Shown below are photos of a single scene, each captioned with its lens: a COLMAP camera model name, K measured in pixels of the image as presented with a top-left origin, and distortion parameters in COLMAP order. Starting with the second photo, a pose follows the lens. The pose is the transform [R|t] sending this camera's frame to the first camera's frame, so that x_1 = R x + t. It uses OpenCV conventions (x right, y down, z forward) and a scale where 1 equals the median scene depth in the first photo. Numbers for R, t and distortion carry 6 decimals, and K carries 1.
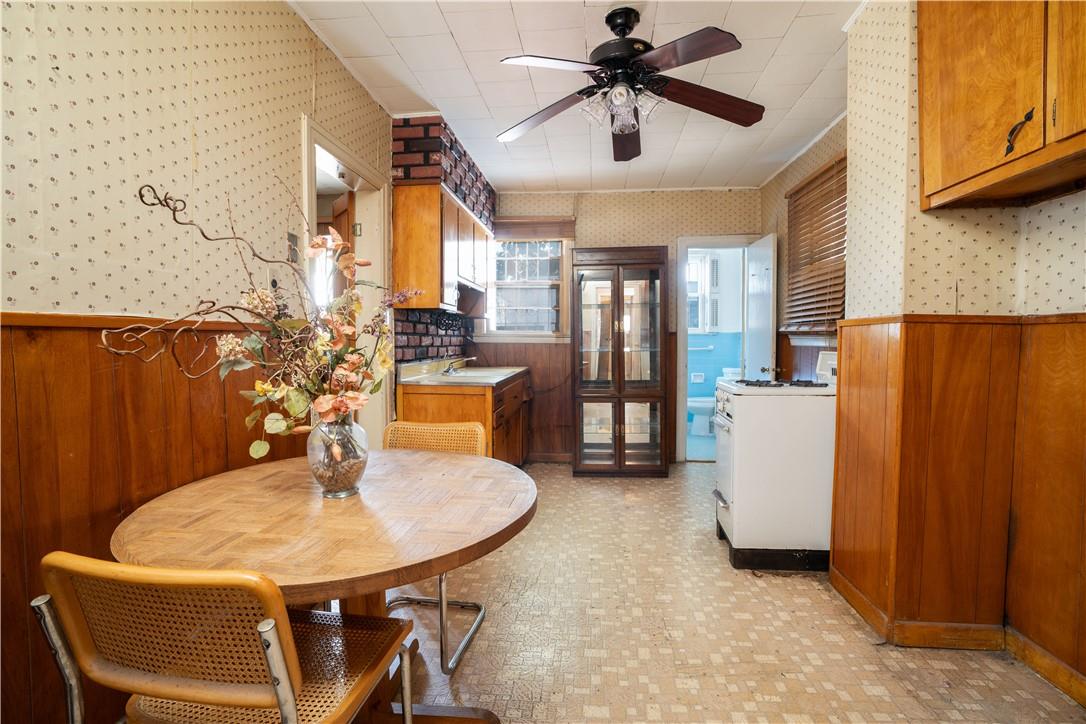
lens RADIAL K [[523.8, 0, 535.1], [0, 523.8, 361.6], [0, 0, 1]] dist [-0.027091, 0.008650]
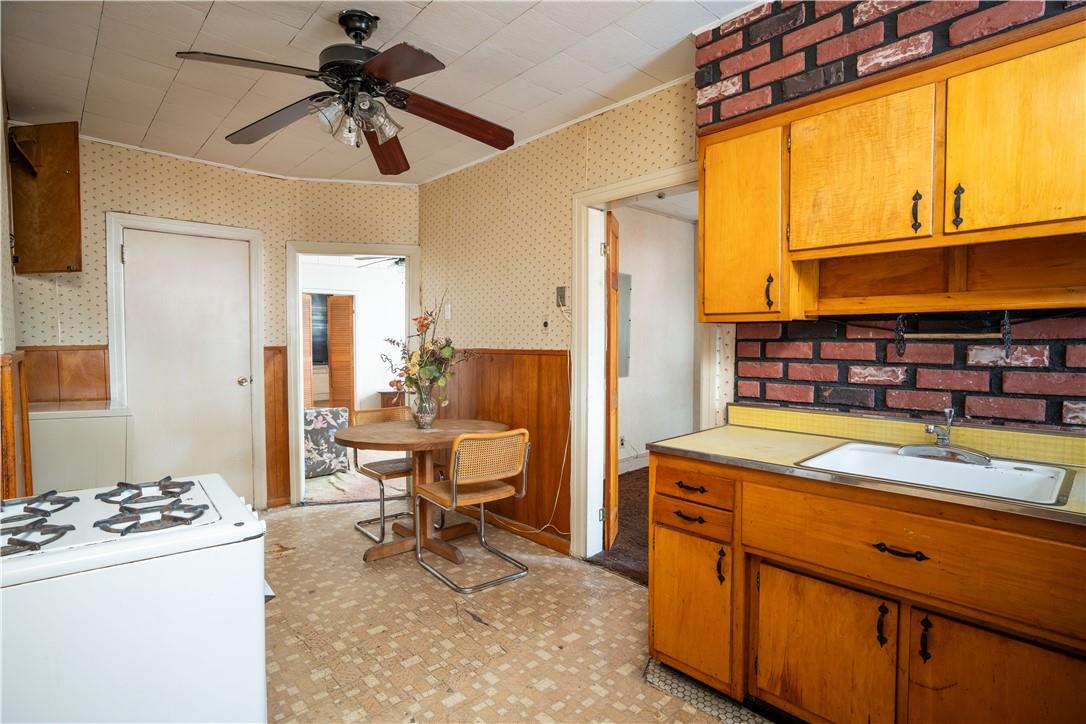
lens RADIAL K [[523.8, 0, 539.4], [0, 523.8, 358.9], [0, 0, 1]] dist [-0.027091, 0.008650]
pose [[-0.650845, 0.035092, -0.758399, 0.724482], [-0.028222, 0.997123, 0.070358, -0.153130], [0.758686, 0.067195, -0.647982, 2.021868]]
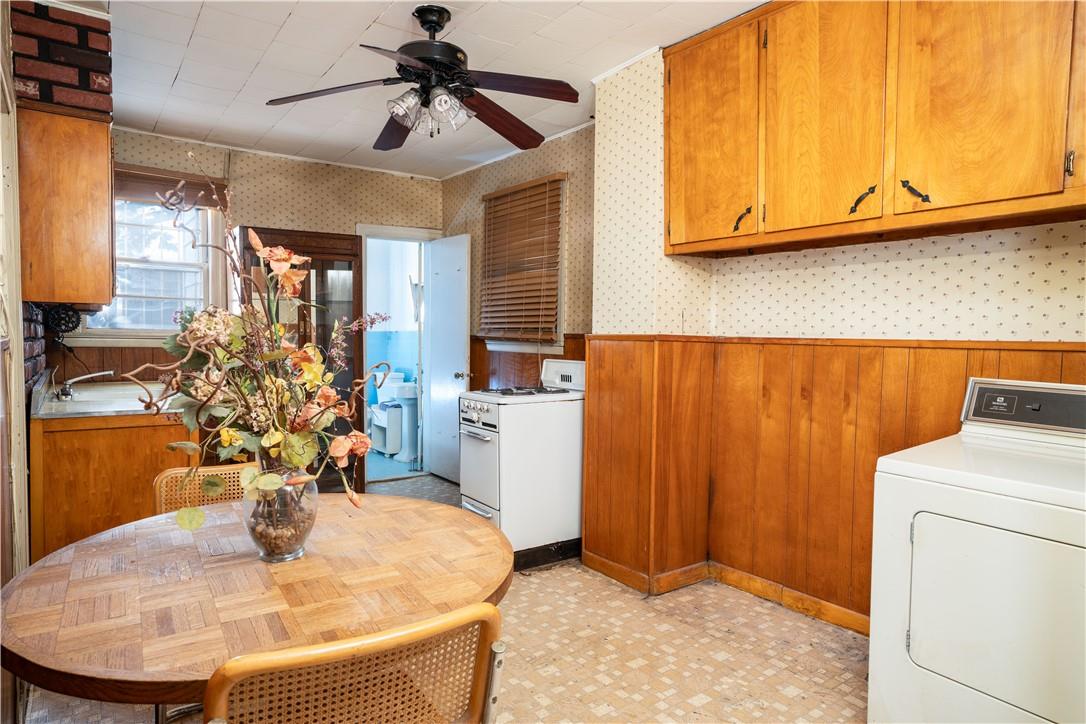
lens RADIAL K [[665.7, 0, 547.4], [0, 665.7, 362.0], [0, 0, 1]] dist [-0.010213, 0.011945]
pose [[0.748001, -0.019038, 0.663425, -0.530767], [0.016429, 0.999813, 0.010168, -0.040570], [-0.663494, 0.003293, 0.748174, -0.046518]]
